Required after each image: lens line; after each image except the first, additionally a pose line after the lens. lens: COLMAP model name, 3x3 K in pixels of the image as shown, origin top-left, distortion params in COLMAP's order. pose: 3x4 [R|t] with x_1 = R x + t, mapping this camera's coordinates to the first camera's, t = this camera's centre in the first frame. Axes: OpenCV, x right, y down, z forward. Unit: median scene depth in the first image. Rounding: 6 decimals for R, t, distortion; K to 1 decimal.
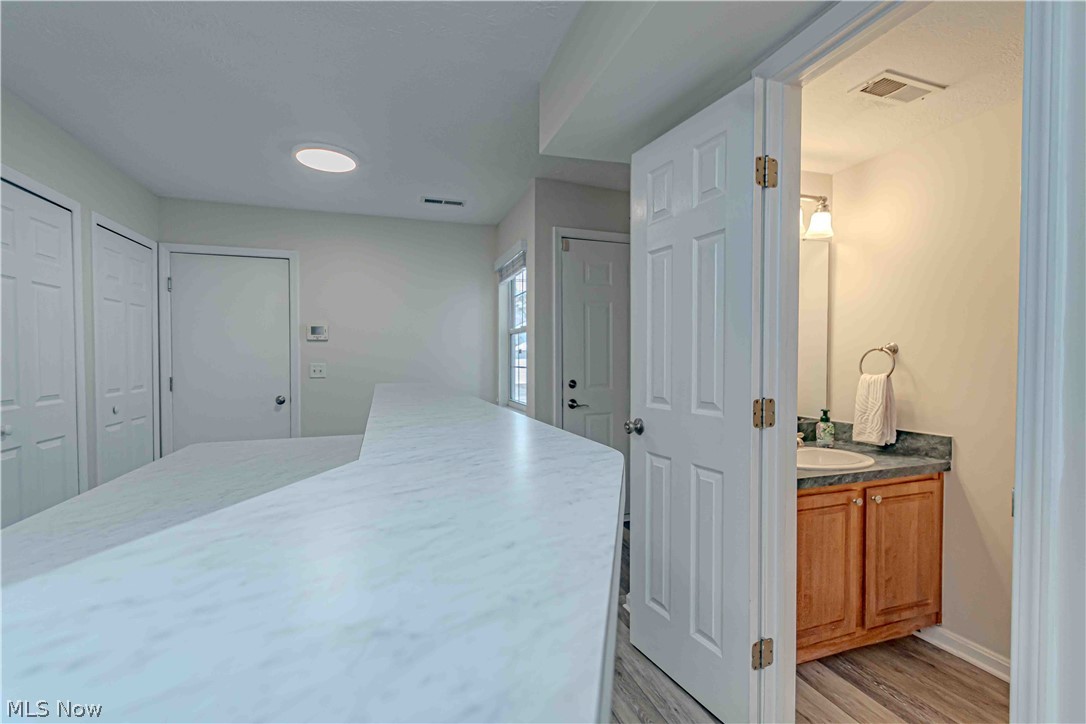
lens RADIAL K [[479.9, 0, 543.6], [0, 479.9, 365.9], [0, 0, 1]] dist [0.006269, -0.005793]
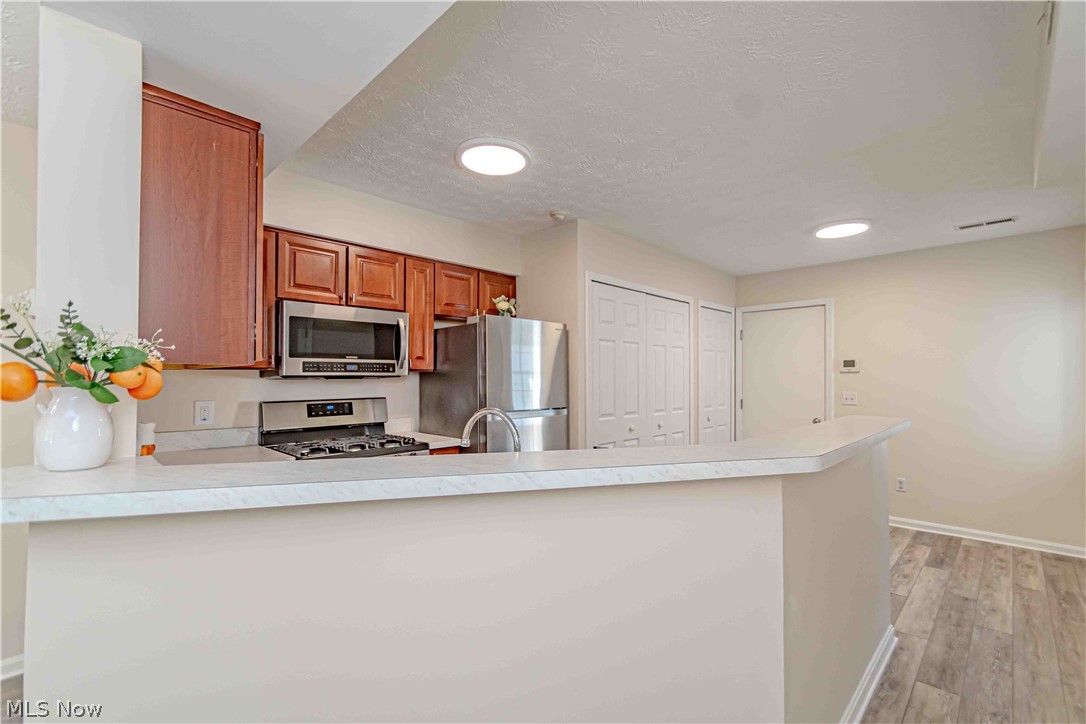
lens RADIAL K [[479.9, 0, 543.4], [0, 479.9, 368.9], [0, 0, 1]] dist [0.006269, -0.005793]
pose [[0.452681, -0.009585, -0.891621, 0.237664], [-0.017573, 0.999652, -0.019668, -0.027386], [0.891499, 0.024572, 0.452355, -0.183943]]
